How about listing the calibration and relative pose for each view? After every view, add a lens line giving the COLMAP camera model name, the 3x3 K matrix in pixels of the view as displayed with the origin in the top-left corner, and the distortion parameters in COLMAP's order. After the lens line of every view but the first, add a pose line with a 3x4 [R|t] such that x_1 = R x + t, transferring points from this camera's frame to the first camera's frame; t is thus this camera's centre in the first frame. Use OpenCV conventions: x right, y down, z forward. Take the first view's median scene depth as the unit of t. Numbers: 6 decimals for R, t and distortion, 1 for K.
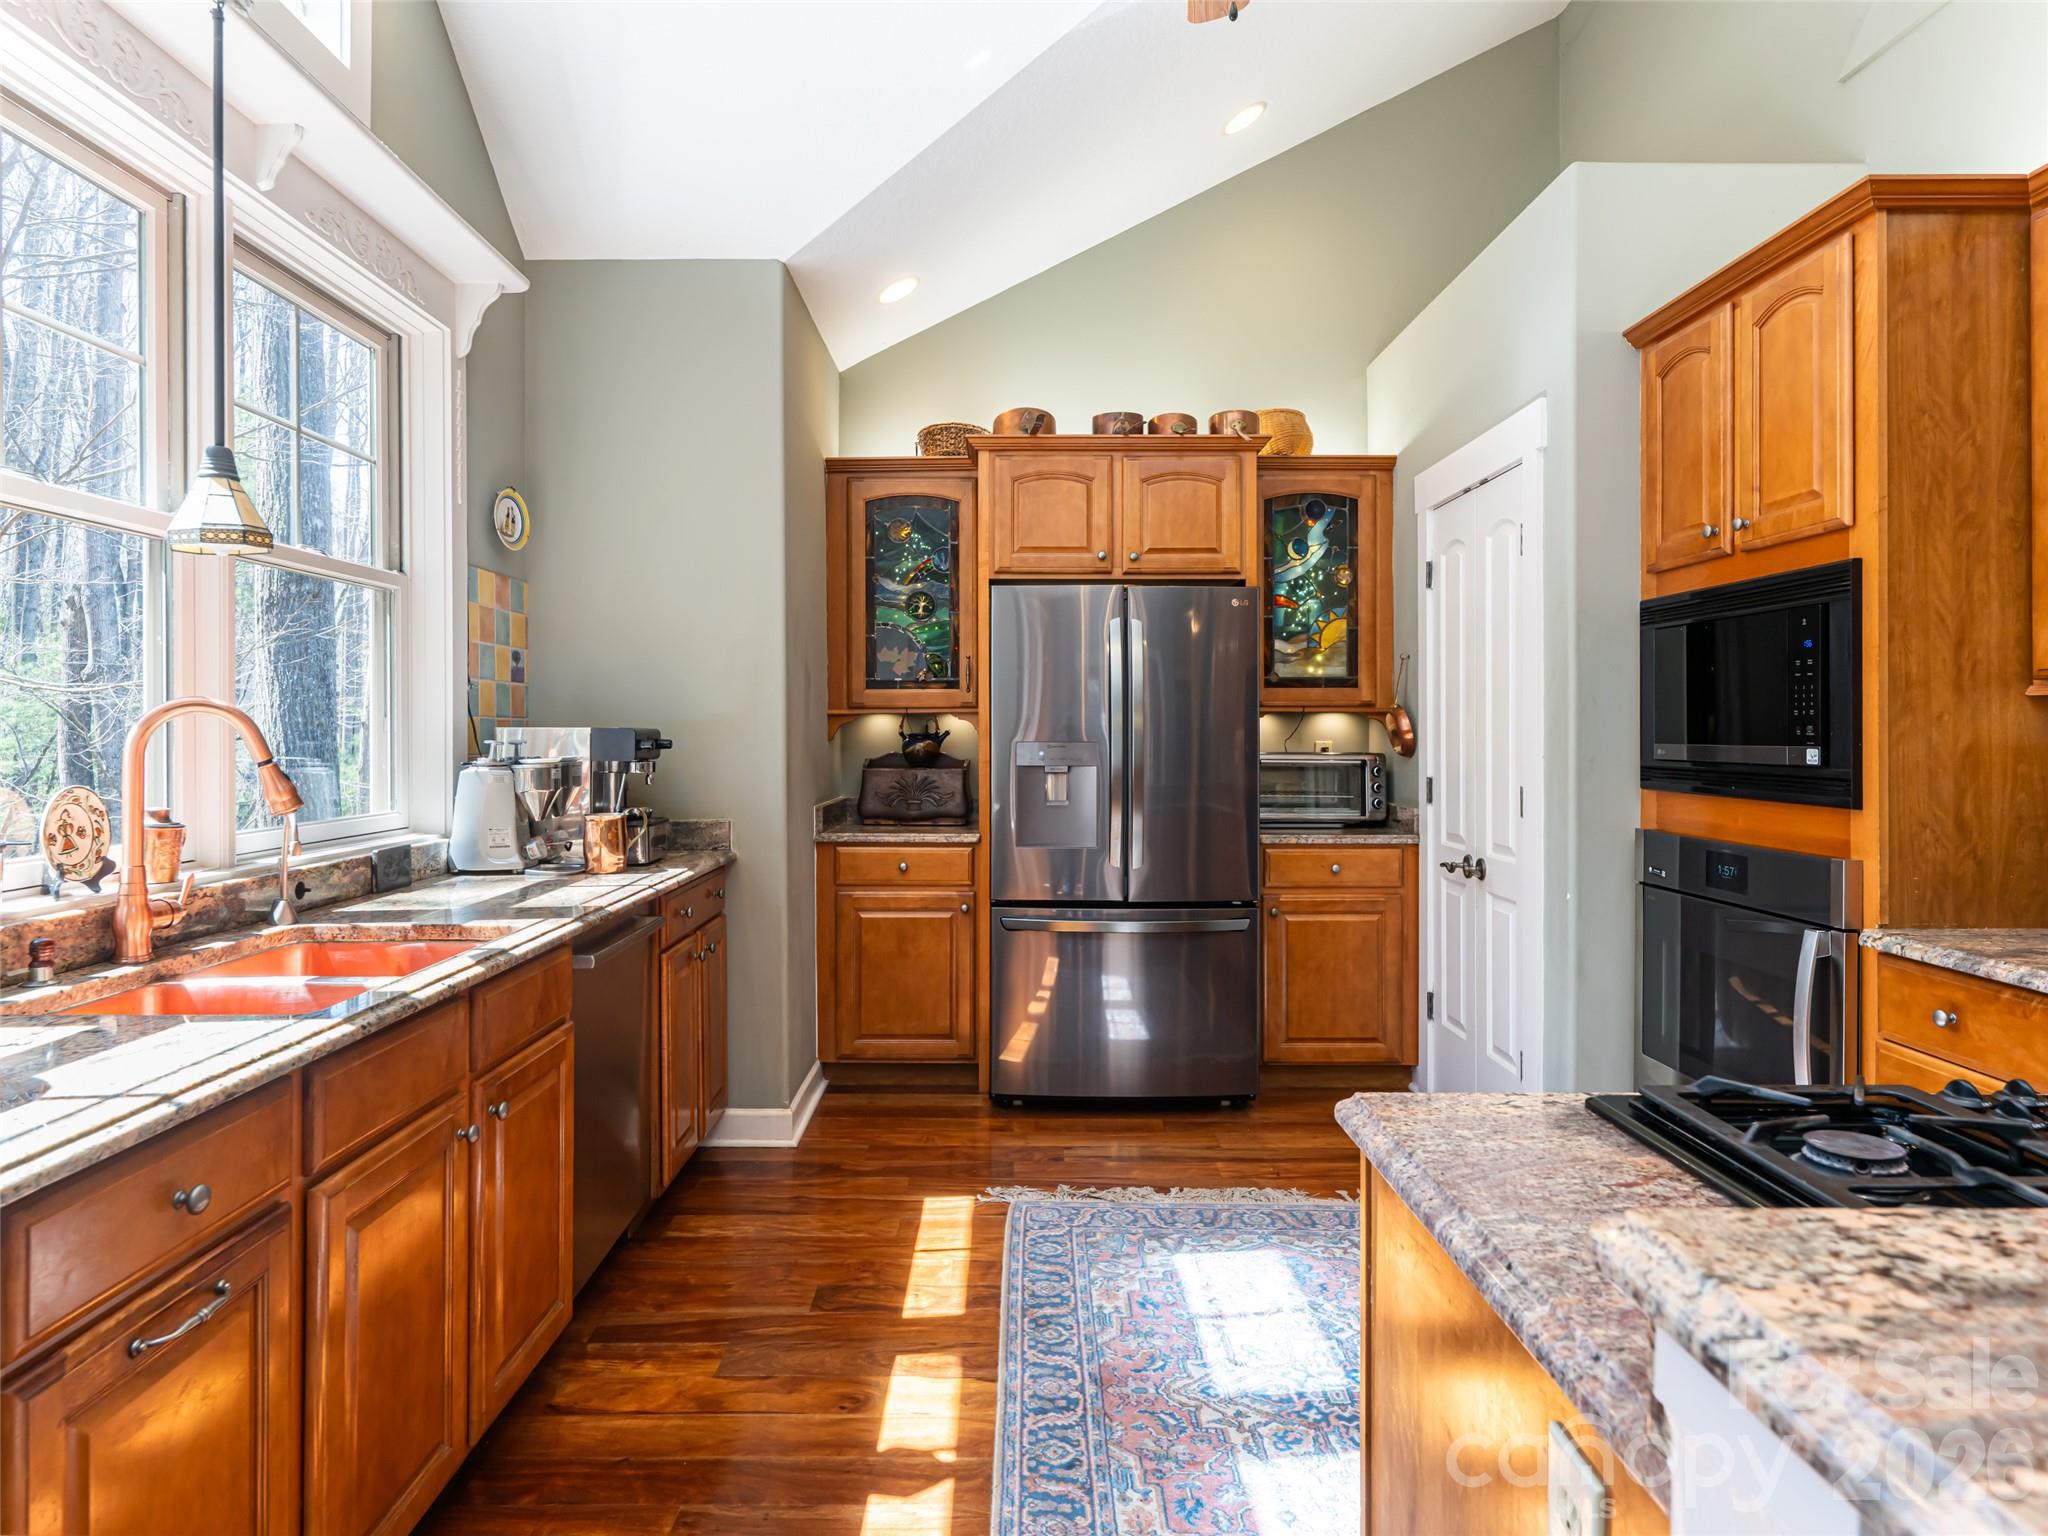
lens RADIAL K [[1180.8, 0, 1002.7], [0, 1180.8, 729.6], [0, 0, 1]] dist [0.003114, 0.000293]
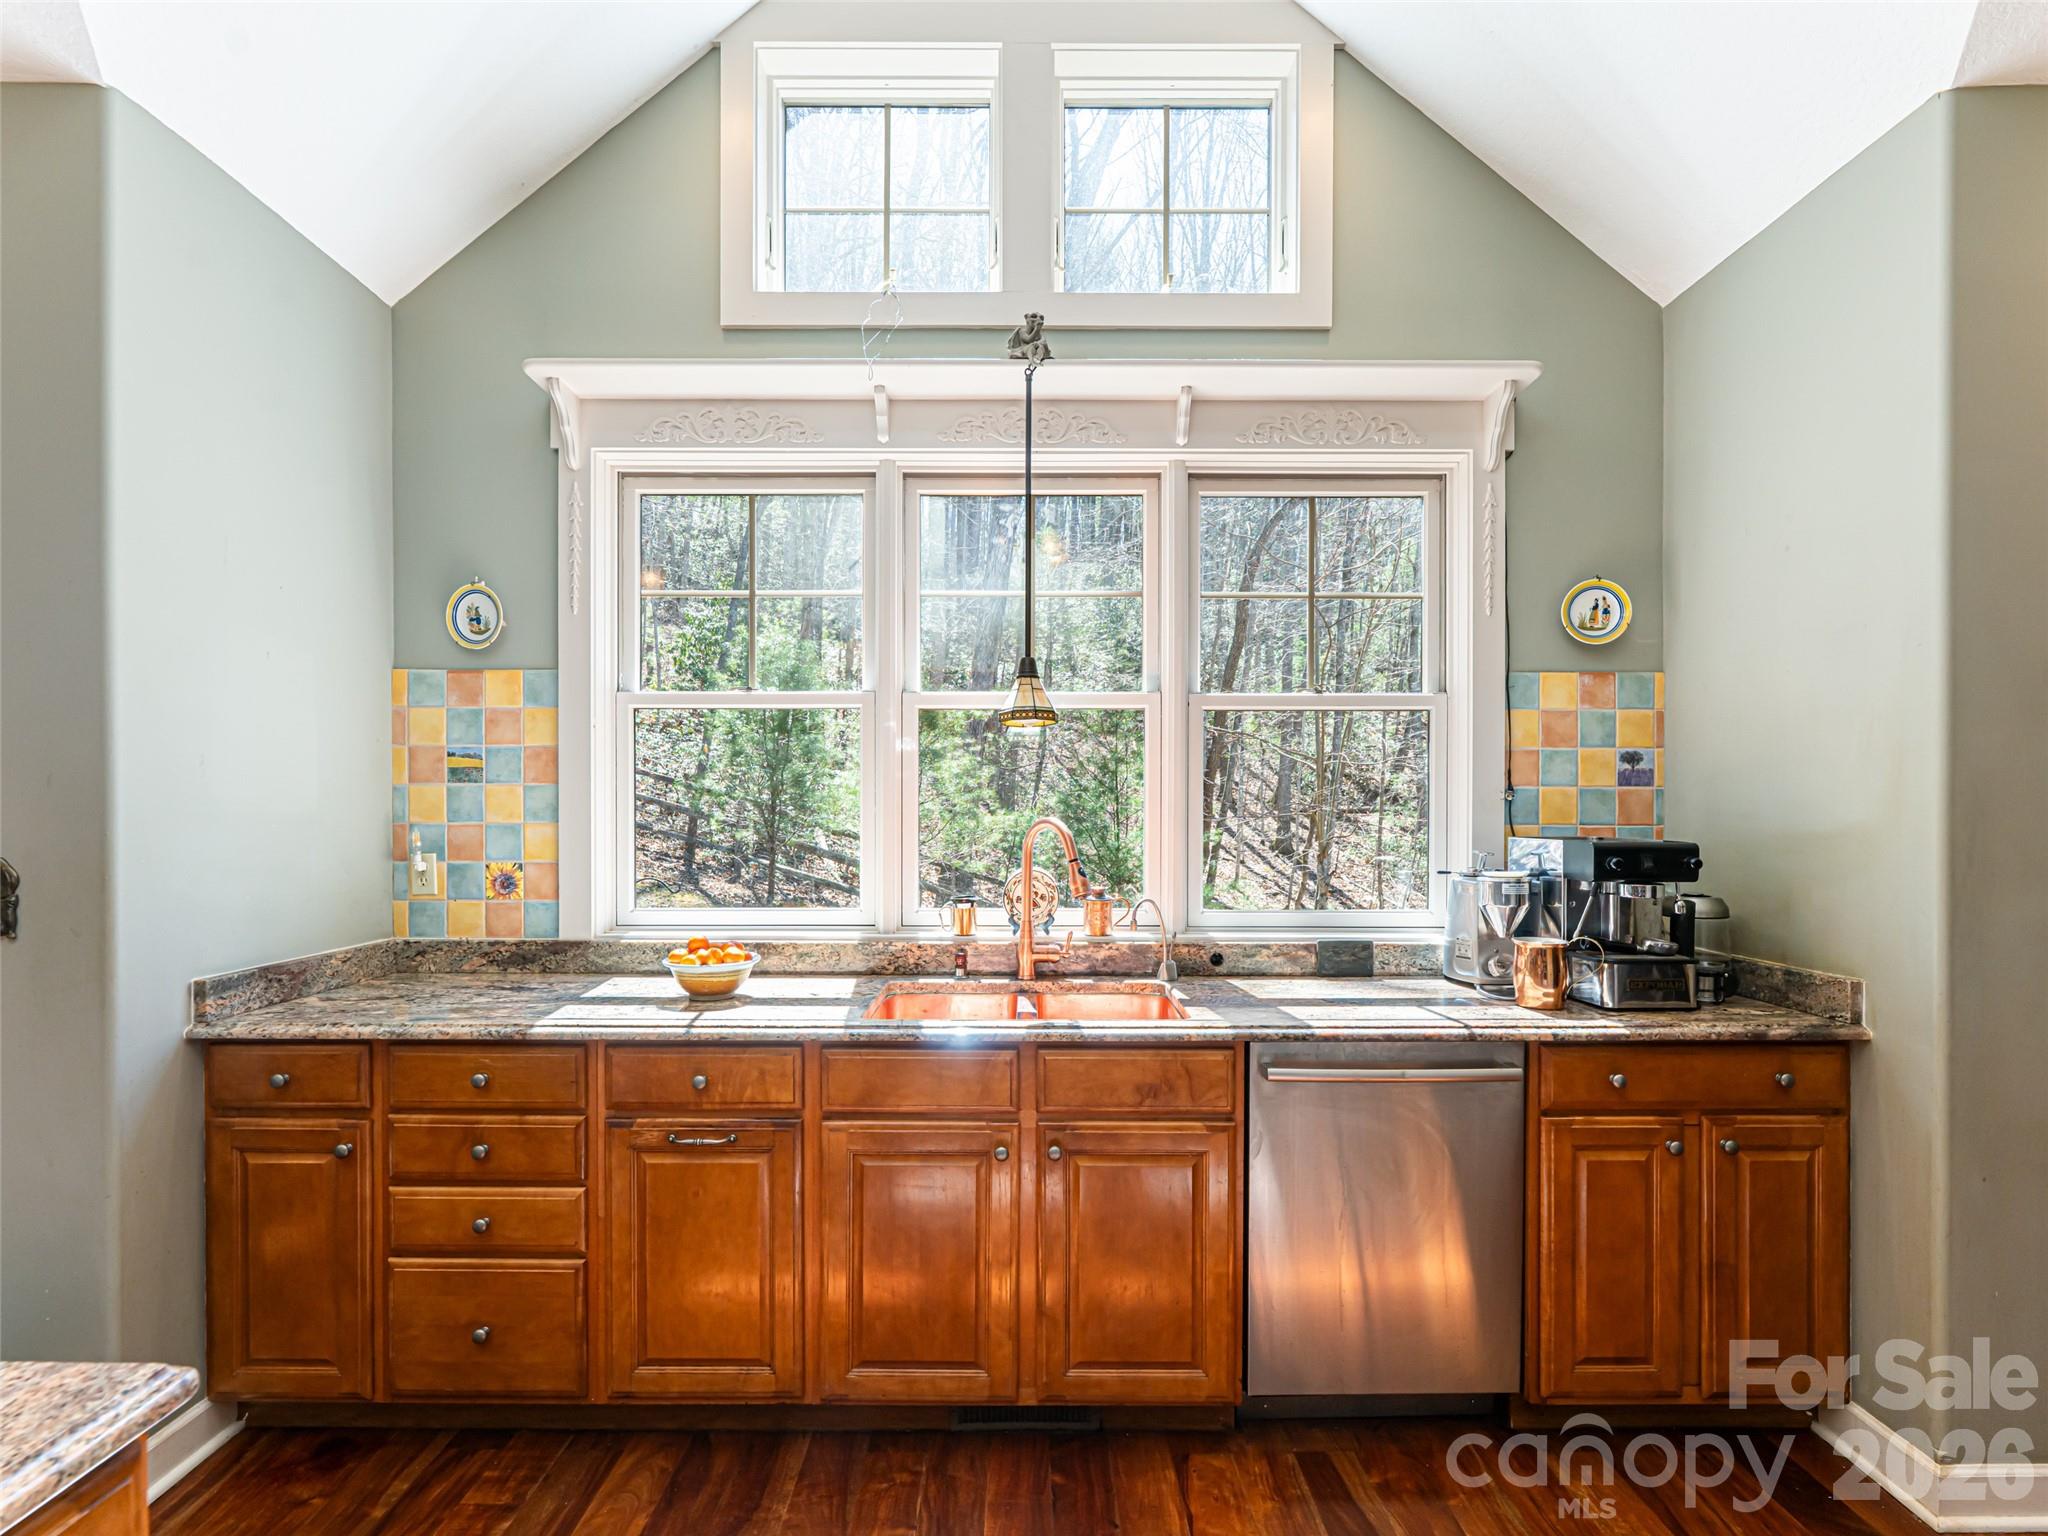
lens RADIAL K [[938.2, 0, 1056.0], [0, 938.2, 816.9], [0, 0, 1]] dist [-0.001719, 0.001394]
pose [[0.004002, 0.012330, -0.999916, 0.321409], [-0.001704, 0.999923, 0.012323, -0.025476], [0.999991, 0.001654, 0.004022, 0.578010]]
